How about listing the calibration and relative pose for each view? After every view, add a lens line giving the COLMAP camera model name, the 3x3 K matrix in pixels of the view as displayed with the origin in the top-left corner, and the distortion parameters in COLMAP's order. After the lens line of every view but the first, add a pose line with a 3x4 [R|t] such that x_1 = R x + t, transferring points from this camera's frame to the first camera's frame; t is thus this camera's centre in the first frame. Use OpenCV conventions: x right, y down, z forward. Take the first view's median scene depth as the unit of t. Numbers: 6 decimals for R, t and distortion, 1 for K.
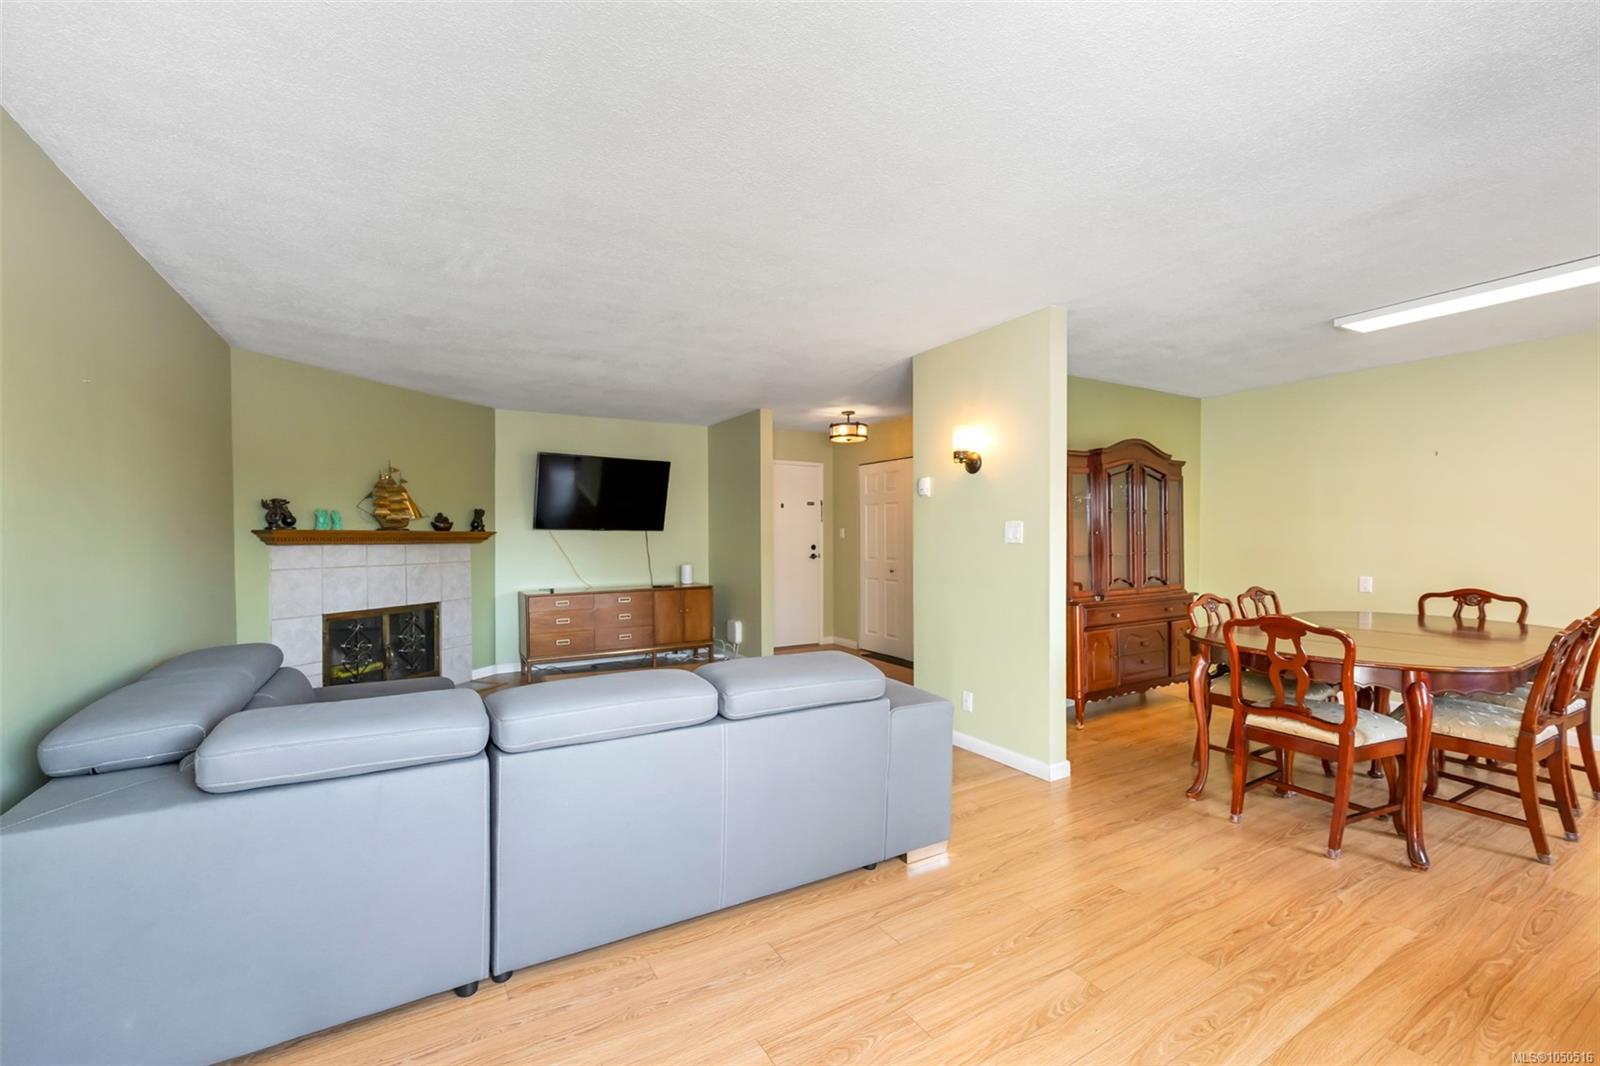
lens RADIAL K [[647.3, 0, 800.0], [0, 647.3, 533.0], [0, 0, 1]] dist [-0.000977, -0.000005]
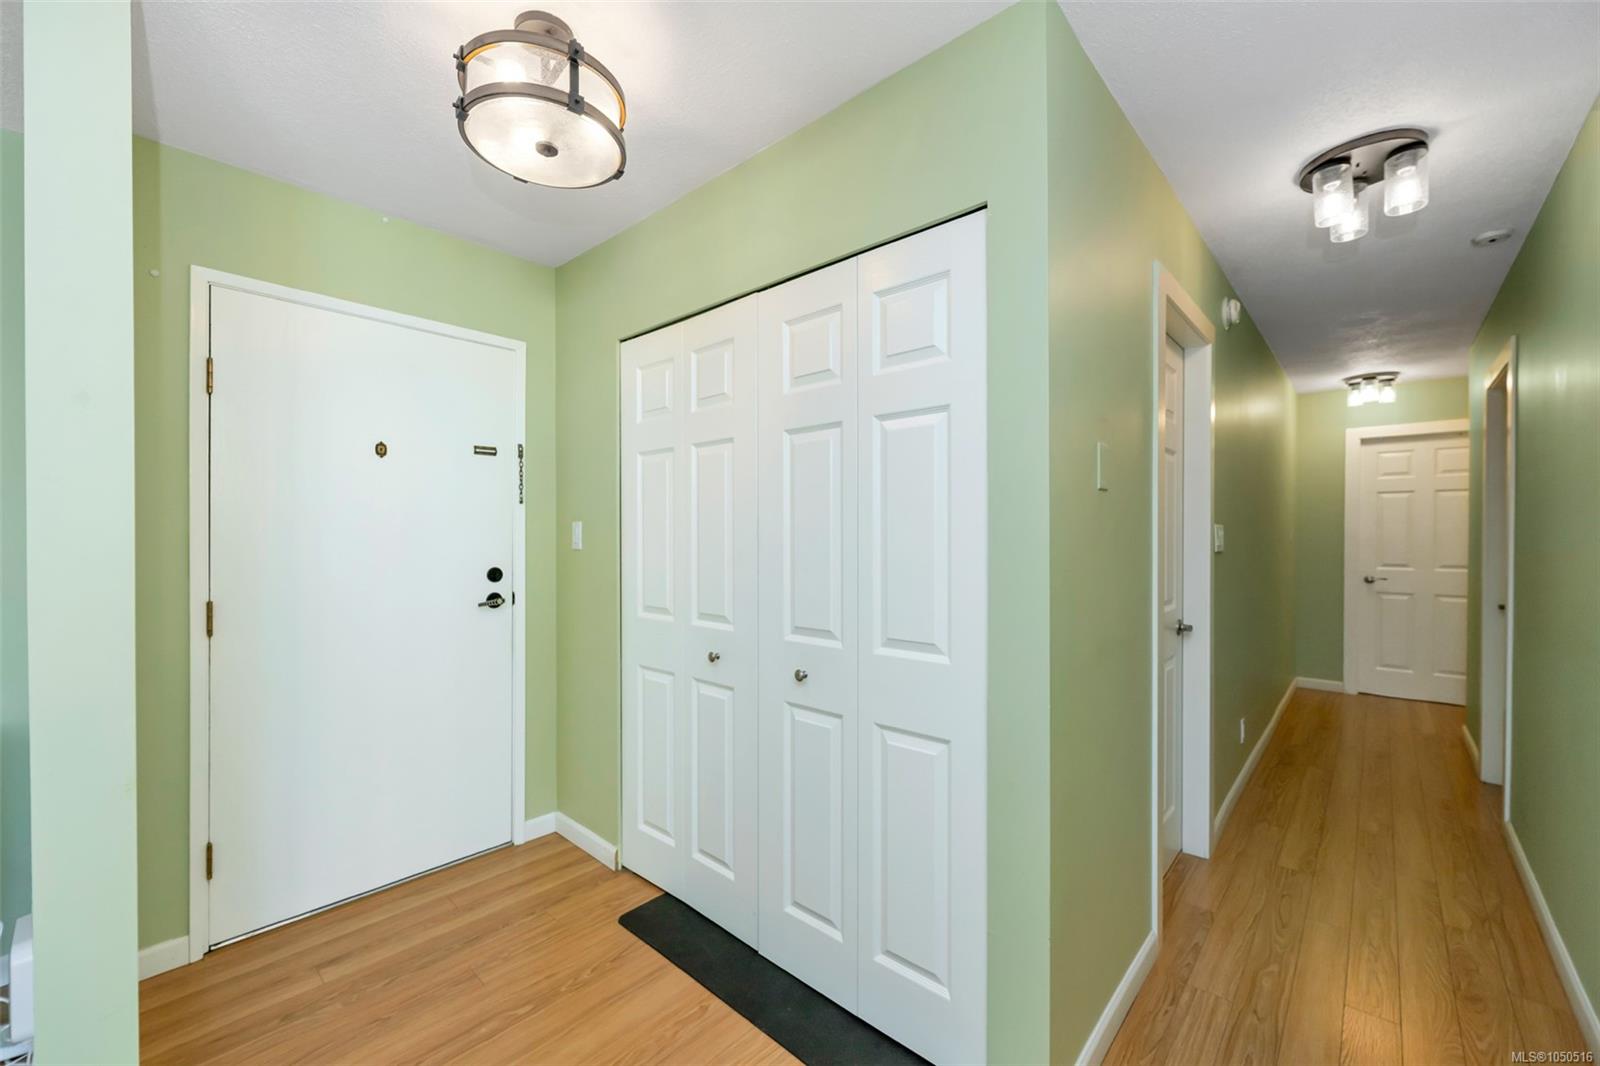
lens RADIAL K [[647.3, 0, 800.0], [0, 647.3, 533.0], [0, 0, 1]] dist [-0.000977, -0.000005]
pose [[0.965541, 0.000238, 0.260250, 0.110421], [-0.001497, 0.999988, 0.004643, -0.003468], [-0.260246, -0.004872, 0.965530, 0.752637]]
